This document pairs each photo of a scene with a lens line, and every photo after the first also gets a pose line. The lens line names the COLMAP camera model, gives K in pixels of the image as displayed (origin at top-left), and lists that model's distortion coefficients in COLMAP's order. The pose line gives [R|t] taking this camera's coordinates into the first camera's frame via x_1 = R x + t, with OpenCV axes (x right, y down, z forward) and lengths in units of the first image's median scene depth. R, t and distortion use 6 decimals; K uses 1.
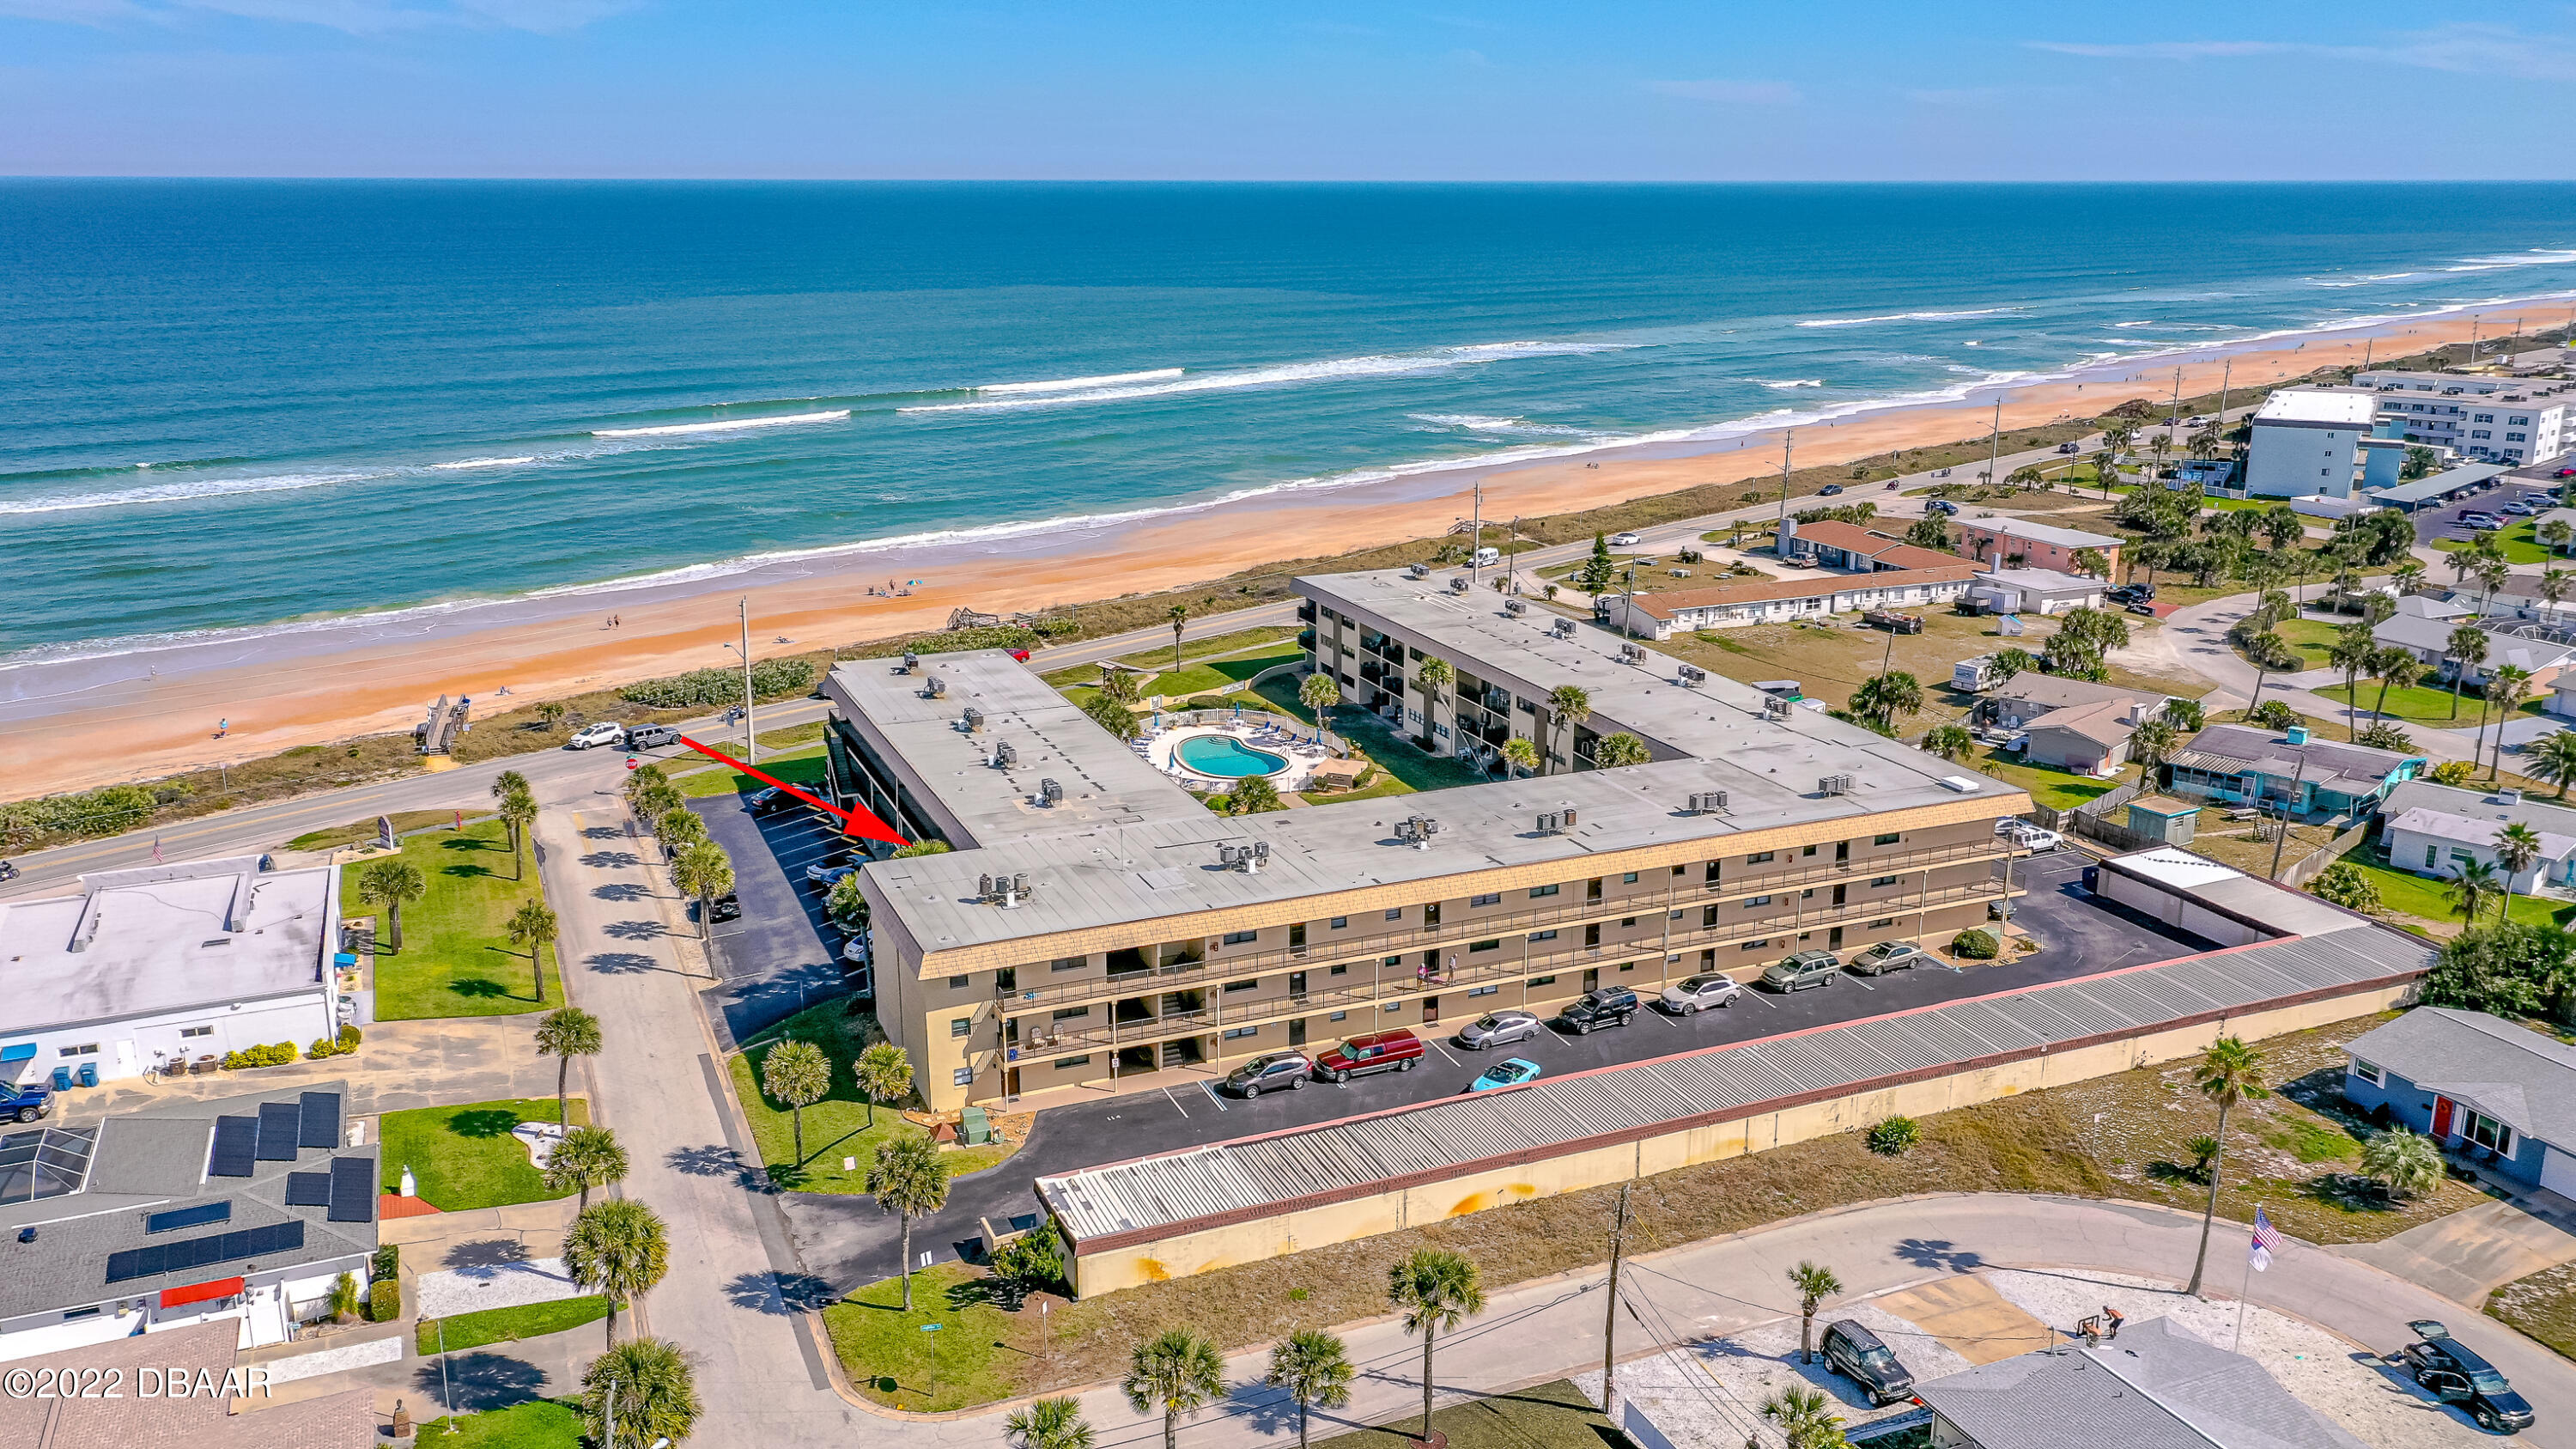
lens RADIAL K [[2033.4, 0, 1288.0], [0, 2033.4, 724.5], [0, 0, 1]] dist [0.017104, -0.005805]
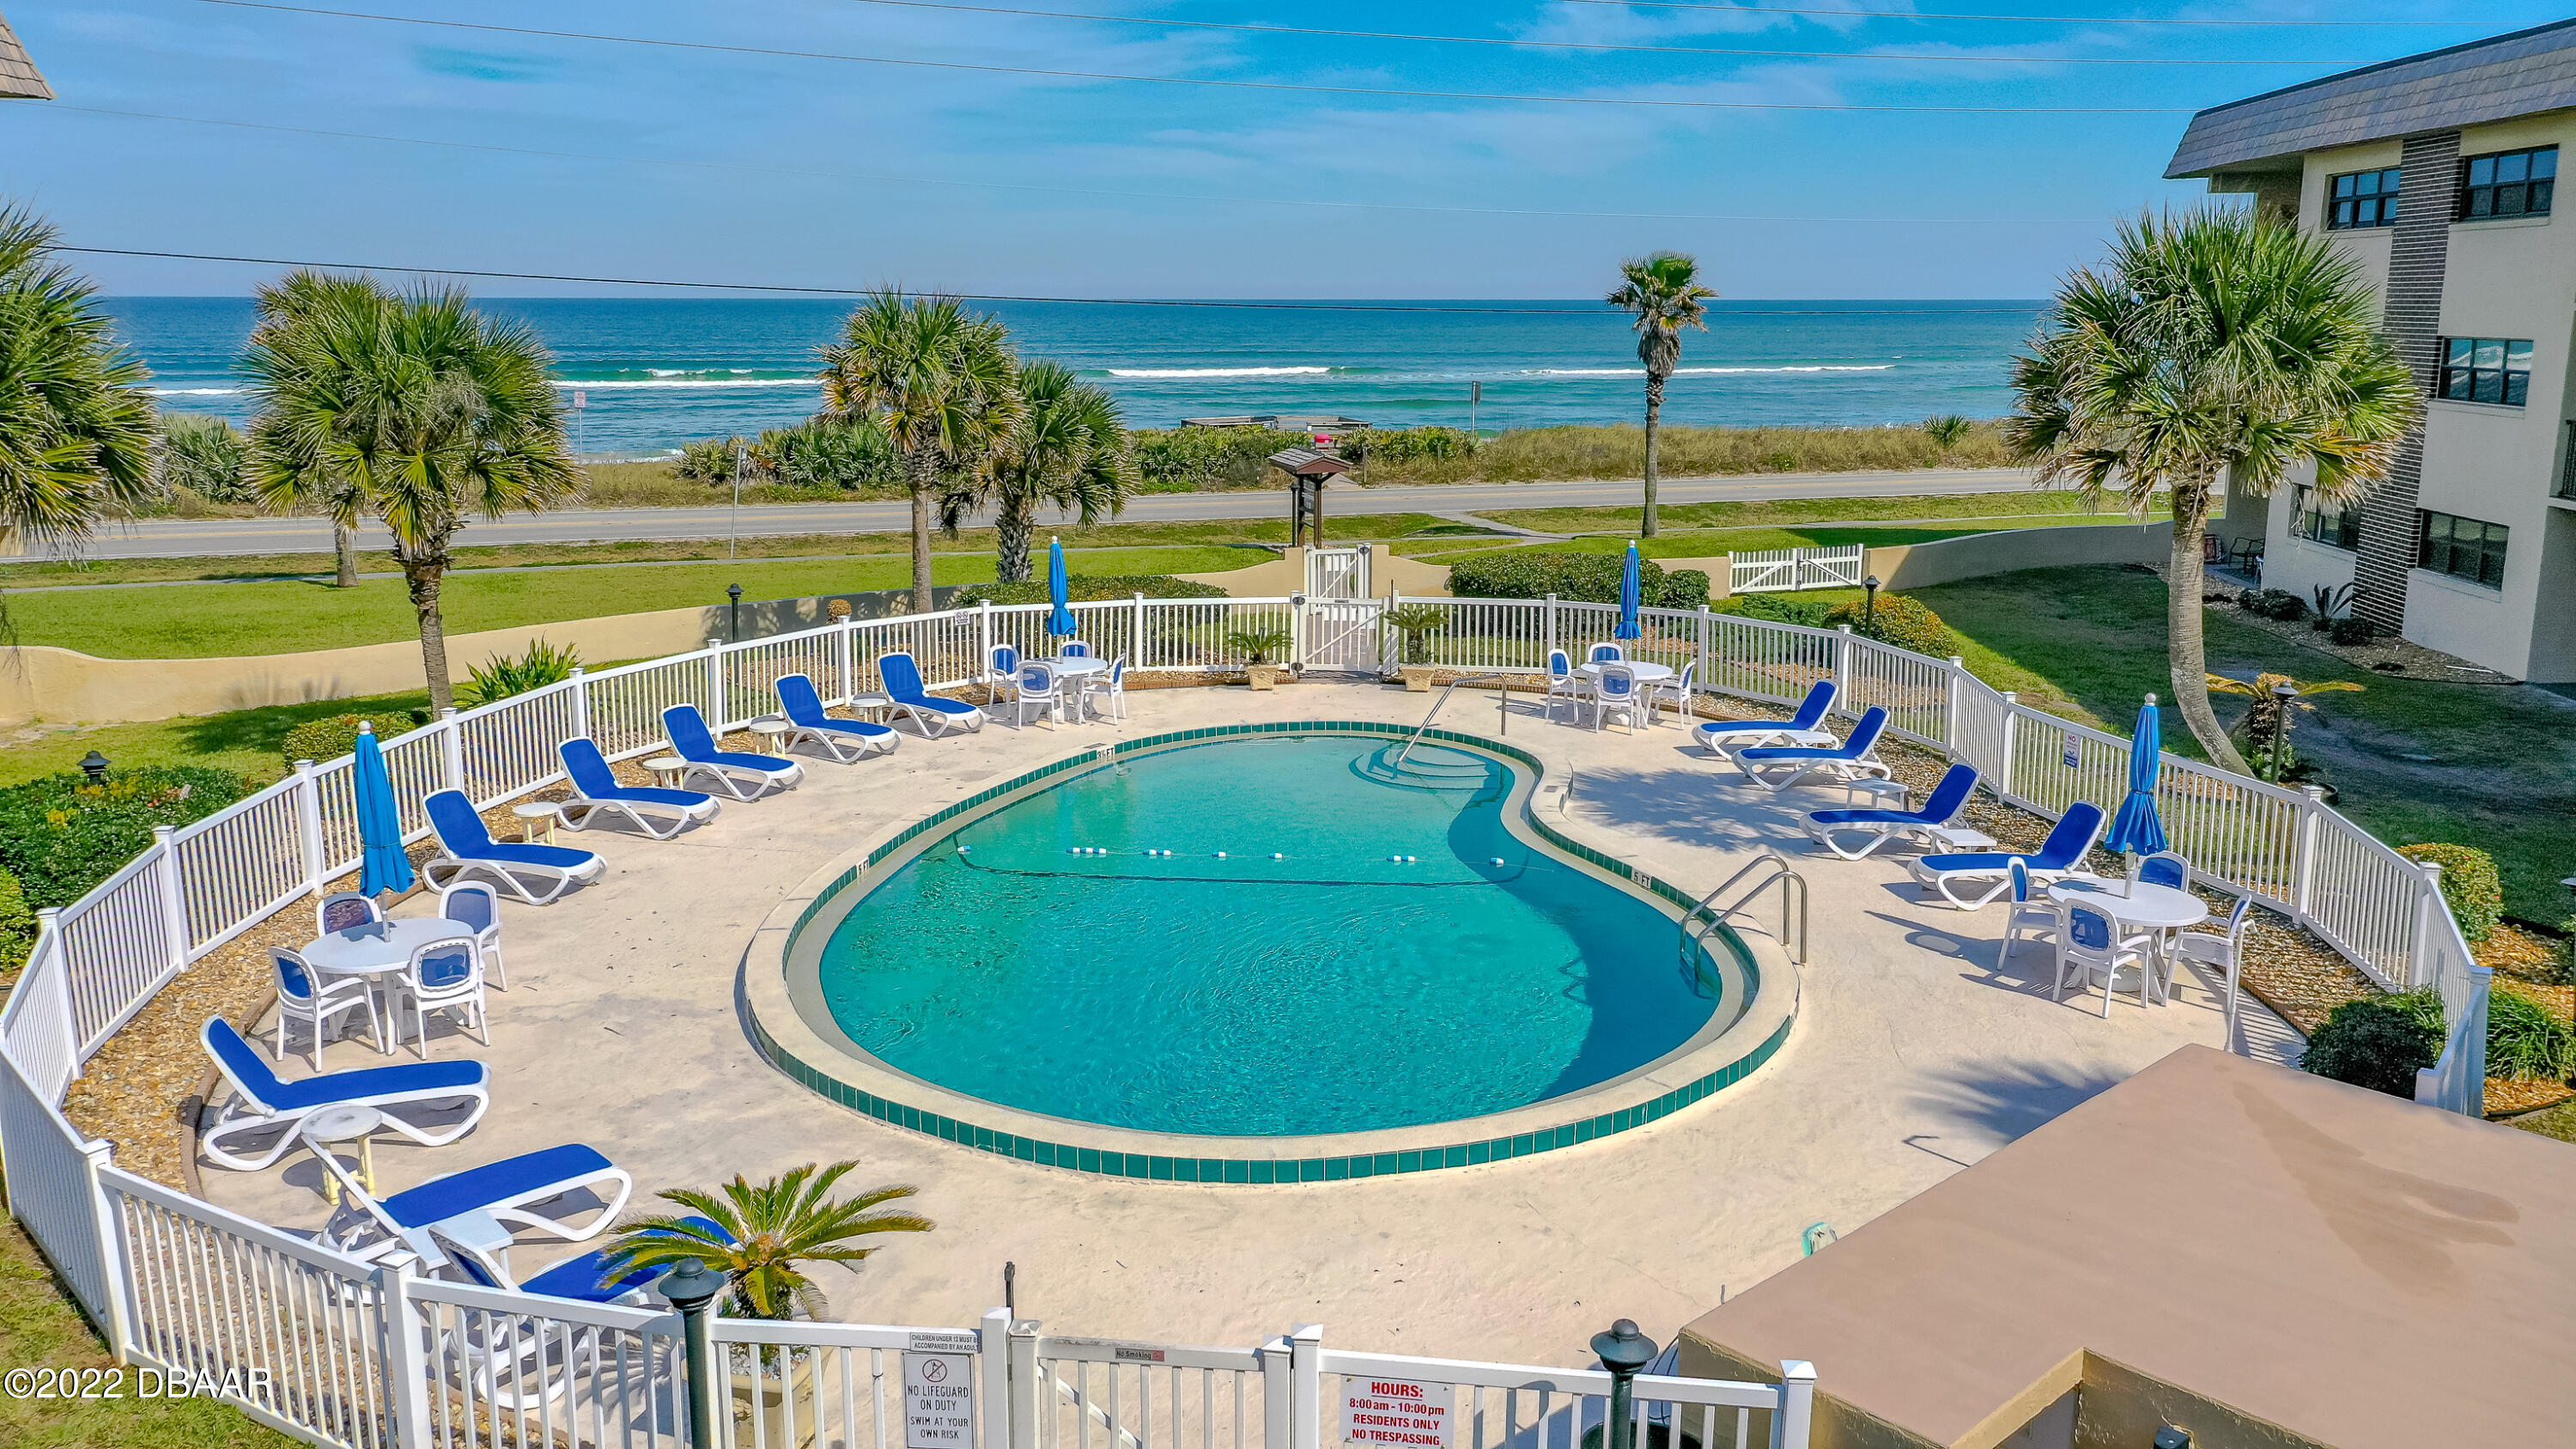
lens RADIAL K [[2033.4, 0, 1288.0], [0, 2033.4, 724.5], [0, 0, 1]] dist [0.017104, -0.005805]
pose [[0.892066, 0.099493, -0.440816, 0.021109], [-0.127517, 0.991242, -0.034328, 0.011212], [0.433540, 0.086834, 0.896941, 0.881882]]
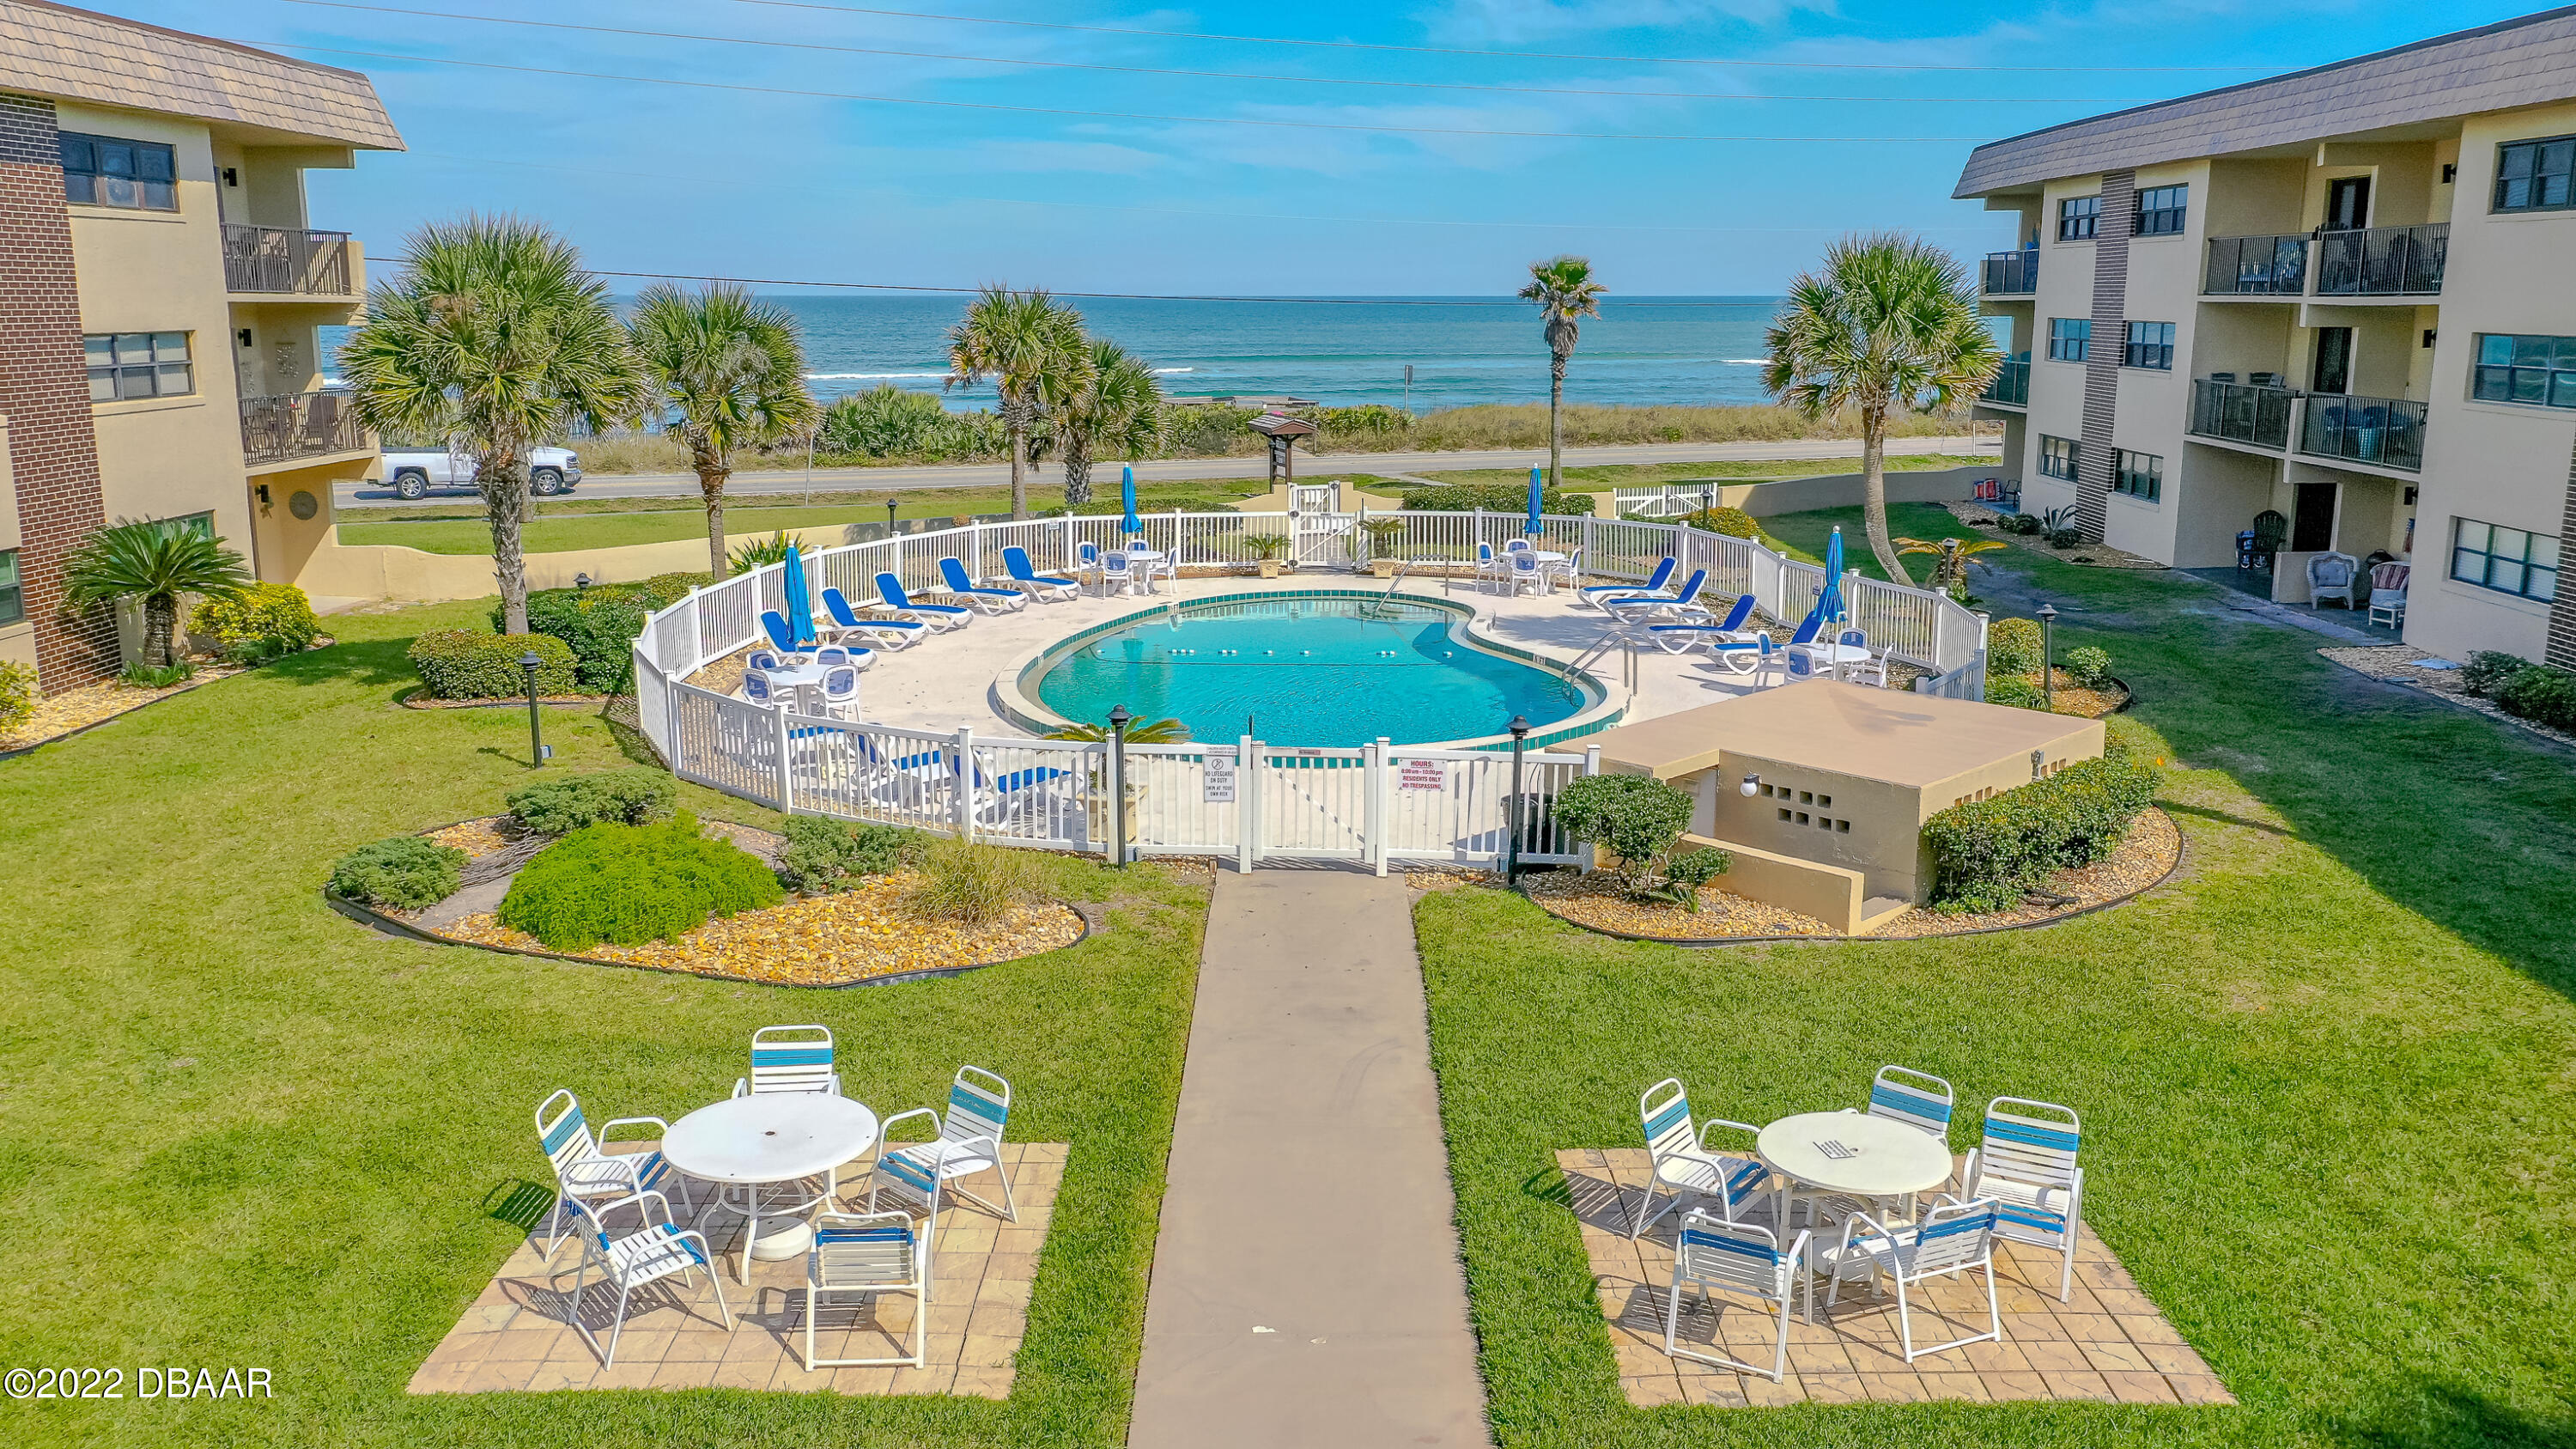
lens RADIAL K [[2033.4, 0, 1288.0], [0, 2033.4, 724.5], [0, 0, 1]] dist [0.017104, -0.005805]
pose [[0.909105, 0.092537, -0.406159, 0.042279], [-0.117638, 0.992359, -0.037215, 0.027918], [0.399612, 0.081612, 0.913044, 0.822216]]
